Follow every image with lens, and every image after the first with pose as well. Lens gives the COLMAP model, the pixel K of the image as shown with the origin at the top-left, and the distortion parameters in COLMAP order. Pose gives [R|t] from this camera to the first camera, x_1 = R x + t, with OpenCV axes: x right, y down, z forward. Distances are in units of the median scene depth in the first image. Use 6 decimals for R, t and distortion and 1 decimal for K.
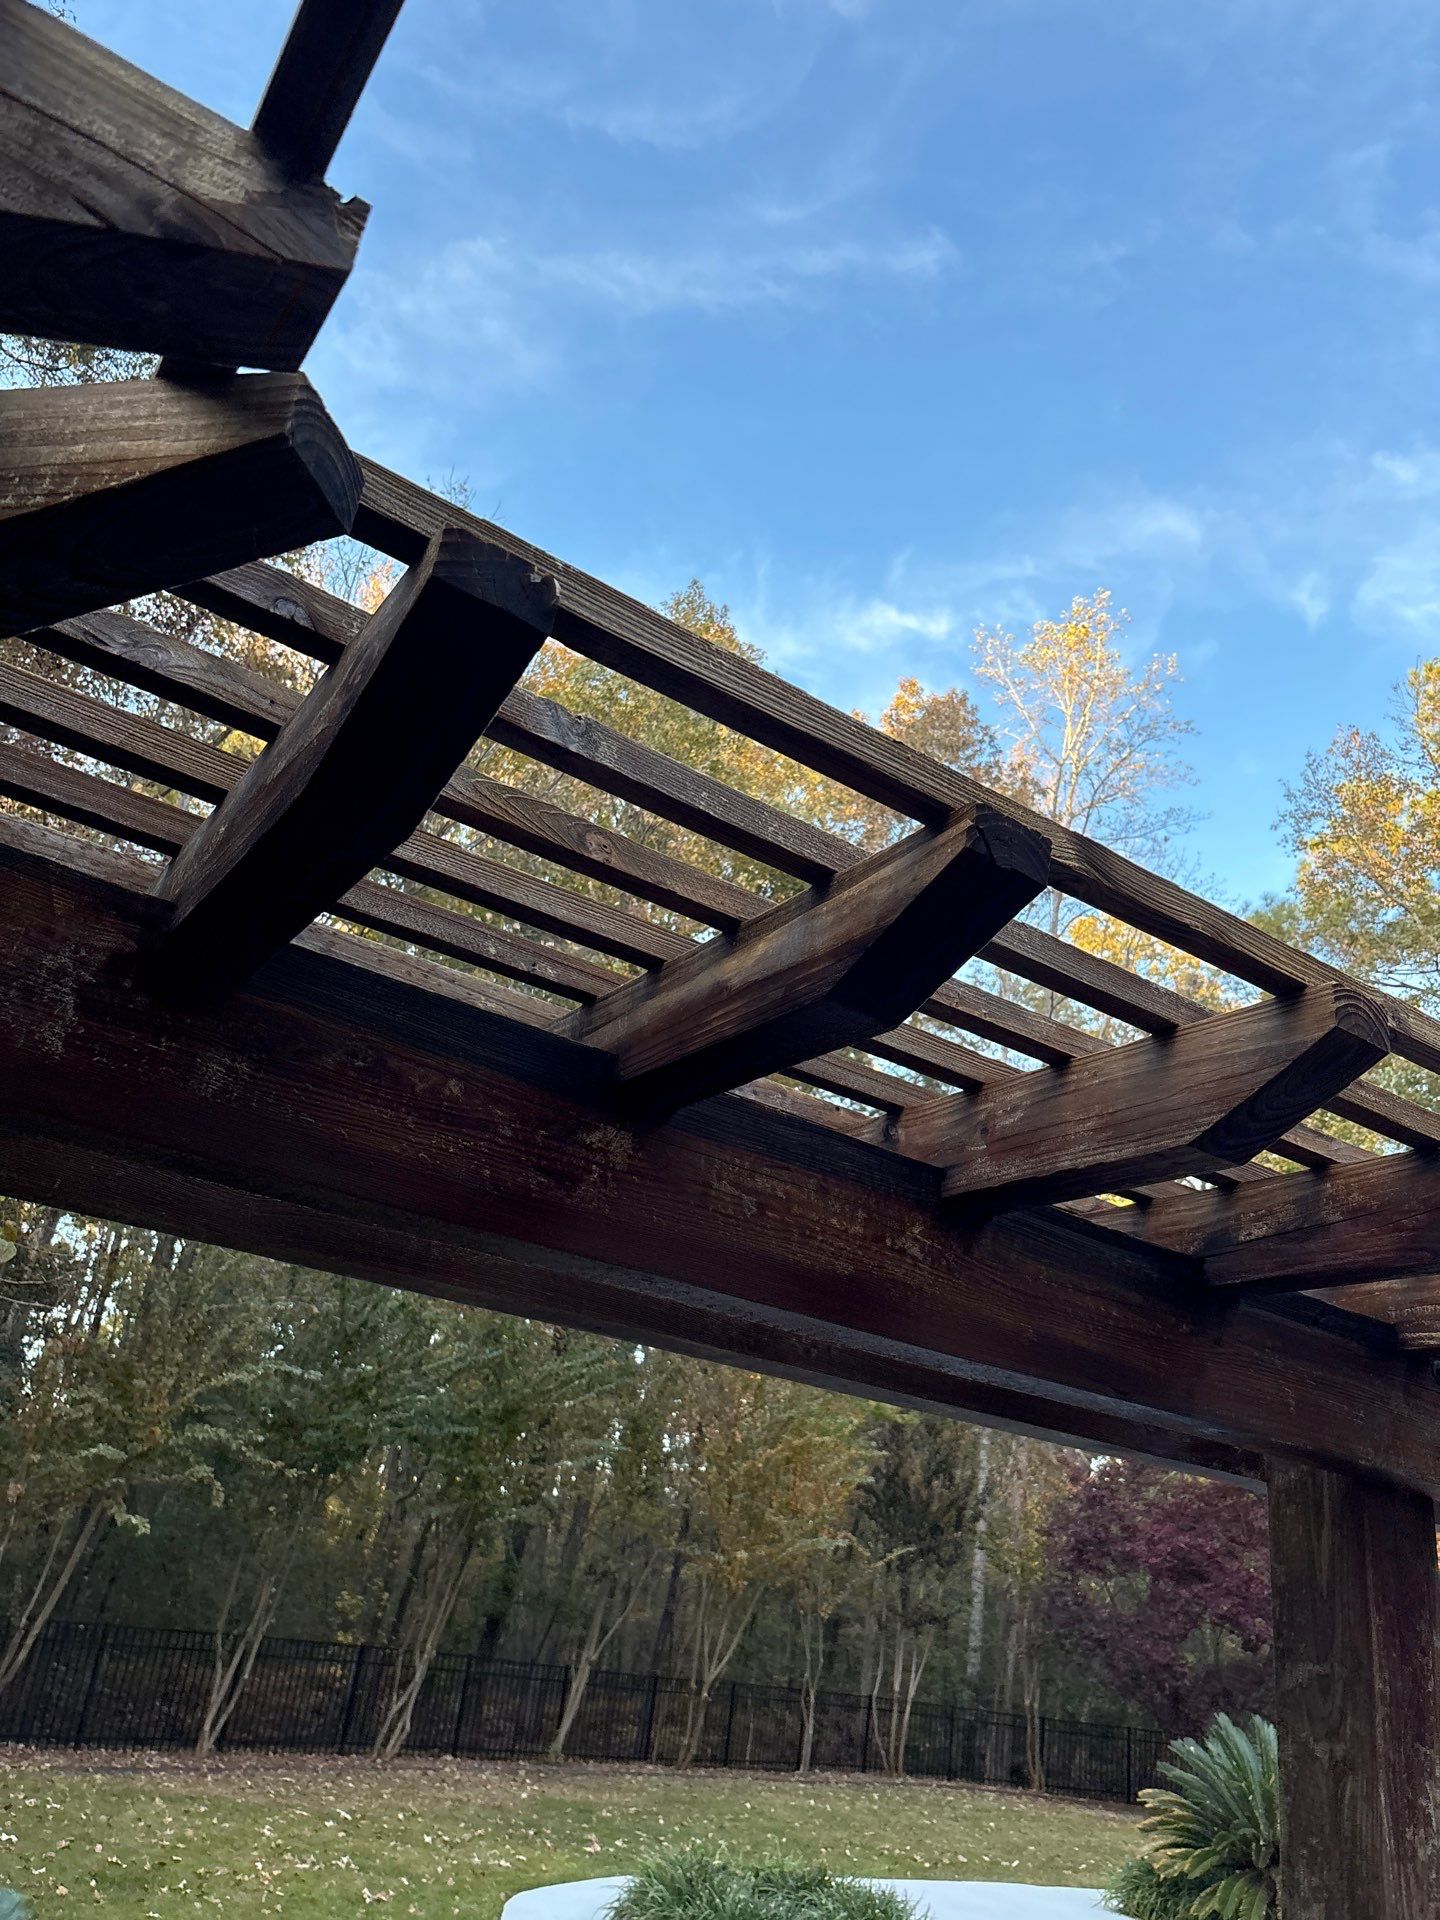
lens RADIAL K [[1490.3, 0, 720.0], [0, 1490.3, 960.0], [0, 0, 1]] dist [0.000546, -0.002903]
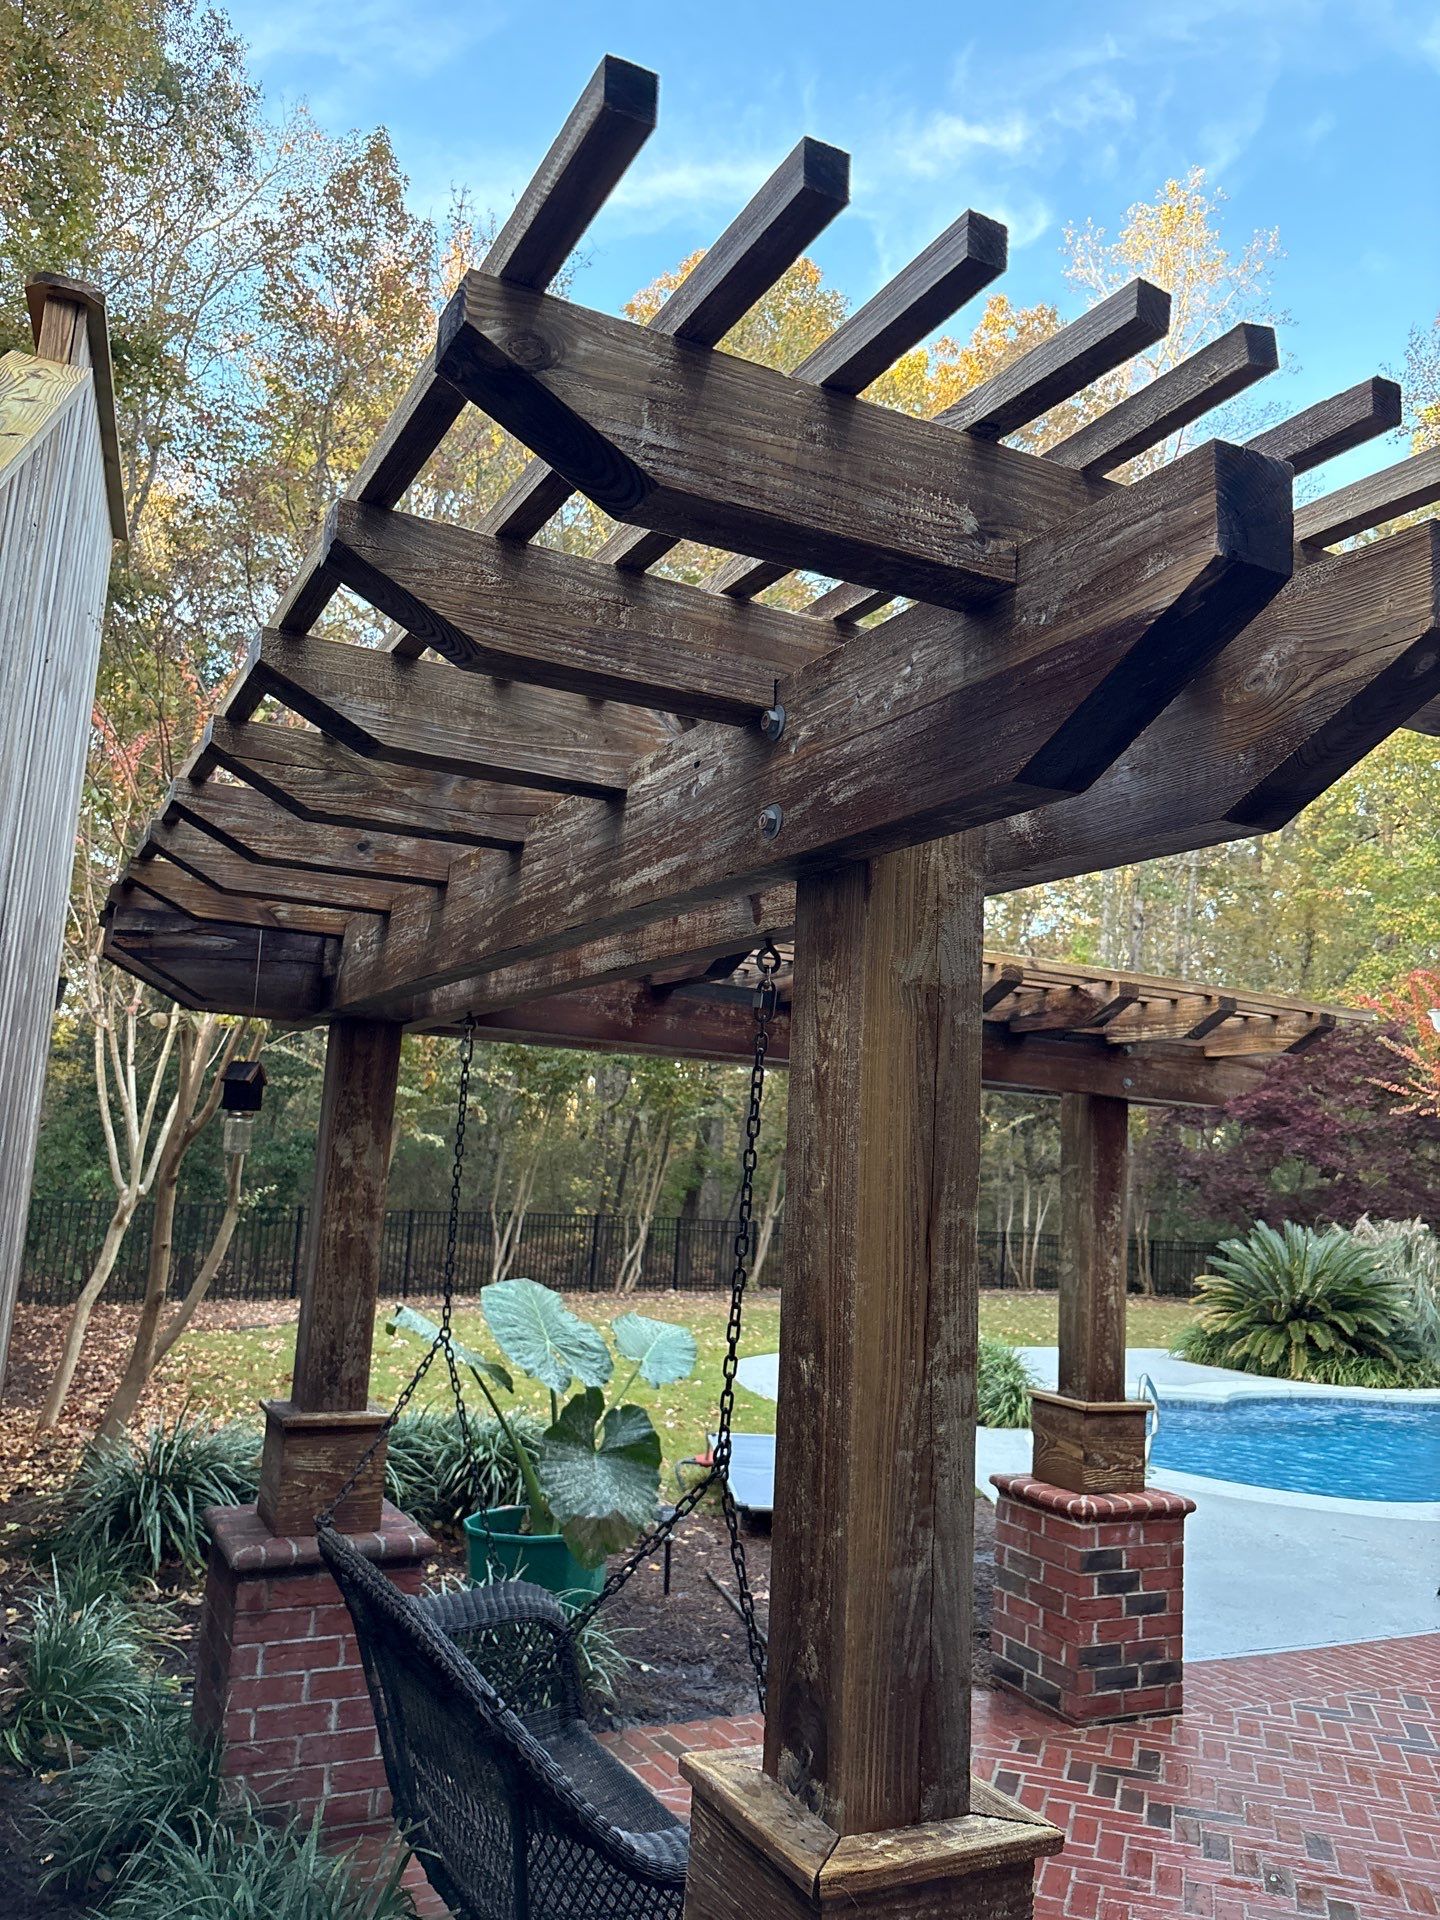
lens RADIAL K [[1490.3, 0, 720.0], [0, 1490.3, 960.0], [0, 0, 1]] dist [0.000546, -0.002903]
pose [[0.992231, -0.076819, -0.097858, 0.009814], [0.099628, 0.961740, 0.255208, -0.070958], [0.074509, -0.262975, 0.961921, -0.173506]]
